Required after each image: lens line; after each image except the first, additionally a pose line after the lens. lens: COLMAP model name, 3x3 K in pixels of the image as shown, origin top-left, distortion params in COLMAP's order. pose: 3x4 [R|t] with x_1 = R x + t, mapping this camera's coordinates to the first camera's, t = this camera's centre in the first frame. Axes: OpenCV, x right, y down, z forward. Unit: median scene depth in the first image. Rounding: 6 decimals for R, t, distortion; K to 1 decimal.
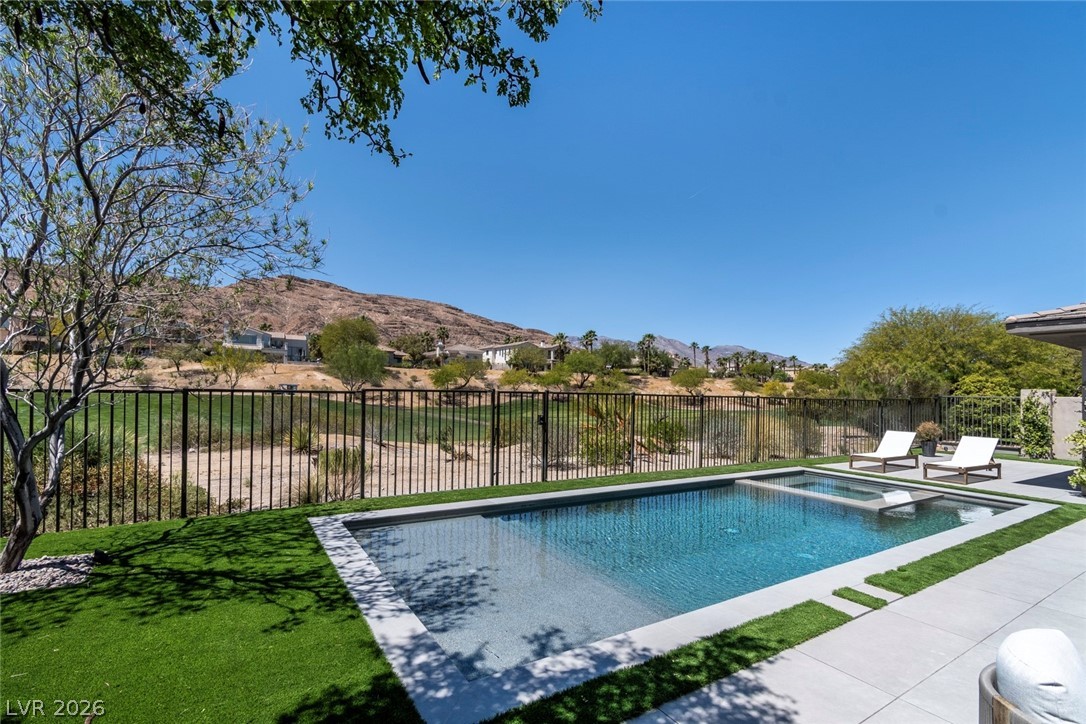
lens RADIAL K [[471.3, 0, 512.1], [0, 471.3, 400.3], [0, 0, 1]] dist [0.001863, 0.000258]
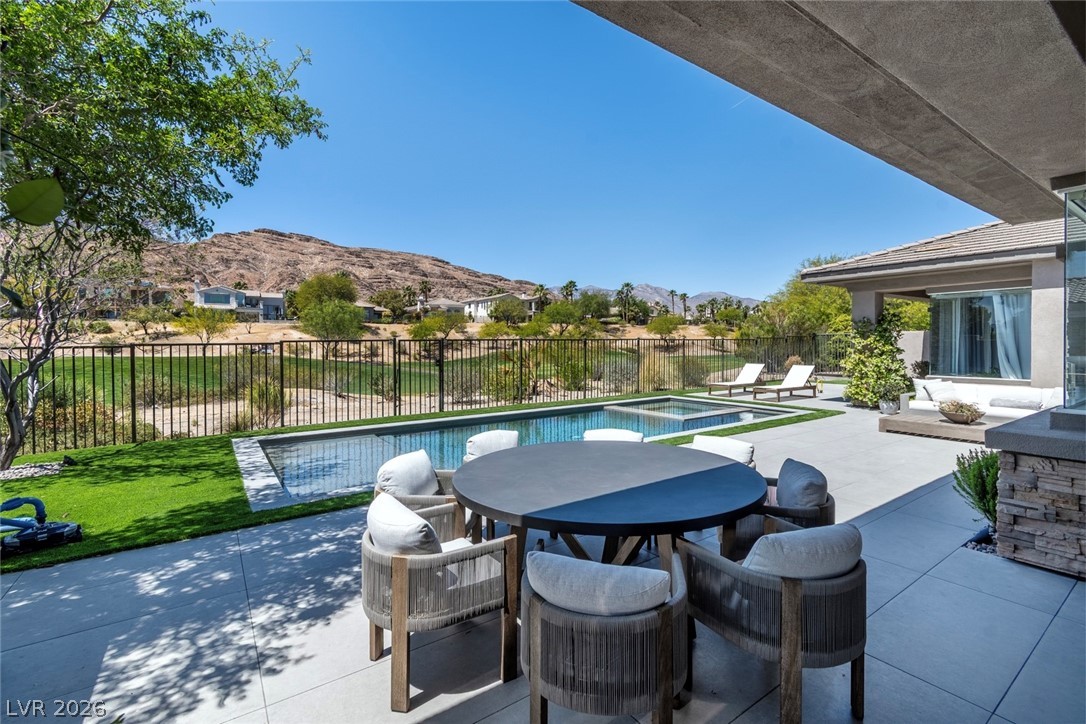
lens RADIAL K [[482.0, 0, 530.2], [0, 482.0, 355.9], [0, 0, 1]] dist [-0.000336, -0.000483]
pose [[0.998087, -0.032512, 0.052590, 0.037311], [0.032205, 0.999459, 0.006676, 0.003923], [-0.052779, -0.004970, 0.998594, -0.043129]]
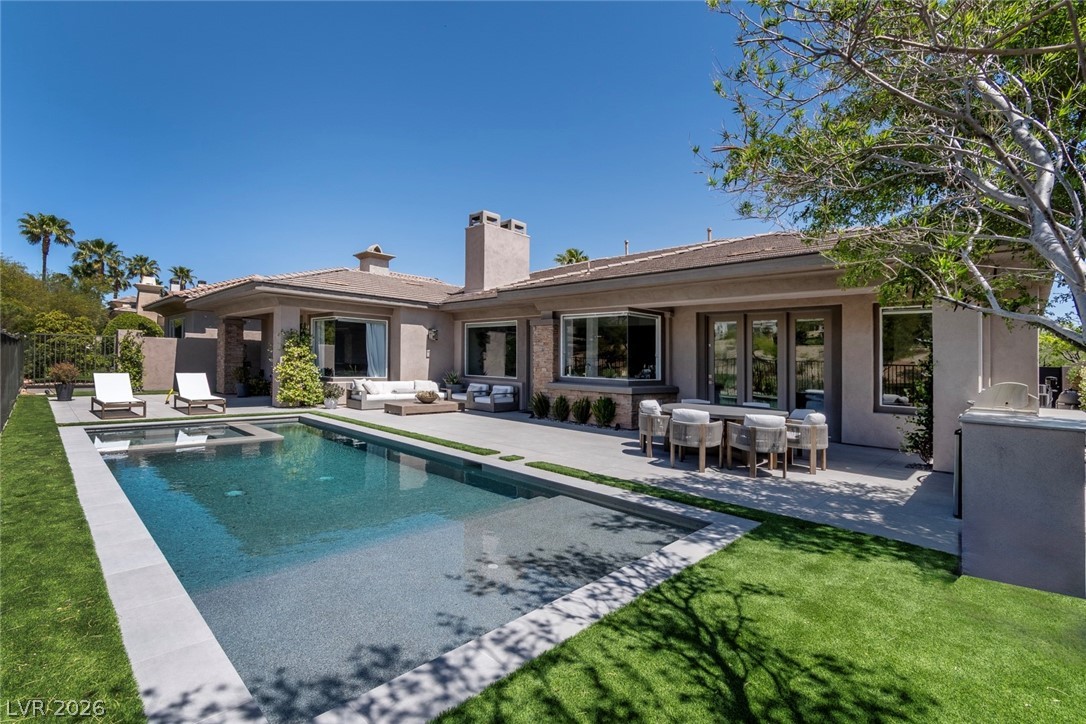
lens RADIAL K [[496.9, 0, 545.8], [0, 496.9, 348.6], [0, 0, 1]] dist [0.001100, -0.000257]
pose [[-0.258544, -0.010697, 0.965940, -0.078597], [-0.013447, 0.999882, 0.007474, -0.000199], [-0.965906, -0.011057, -0.258658, 0.099686]]
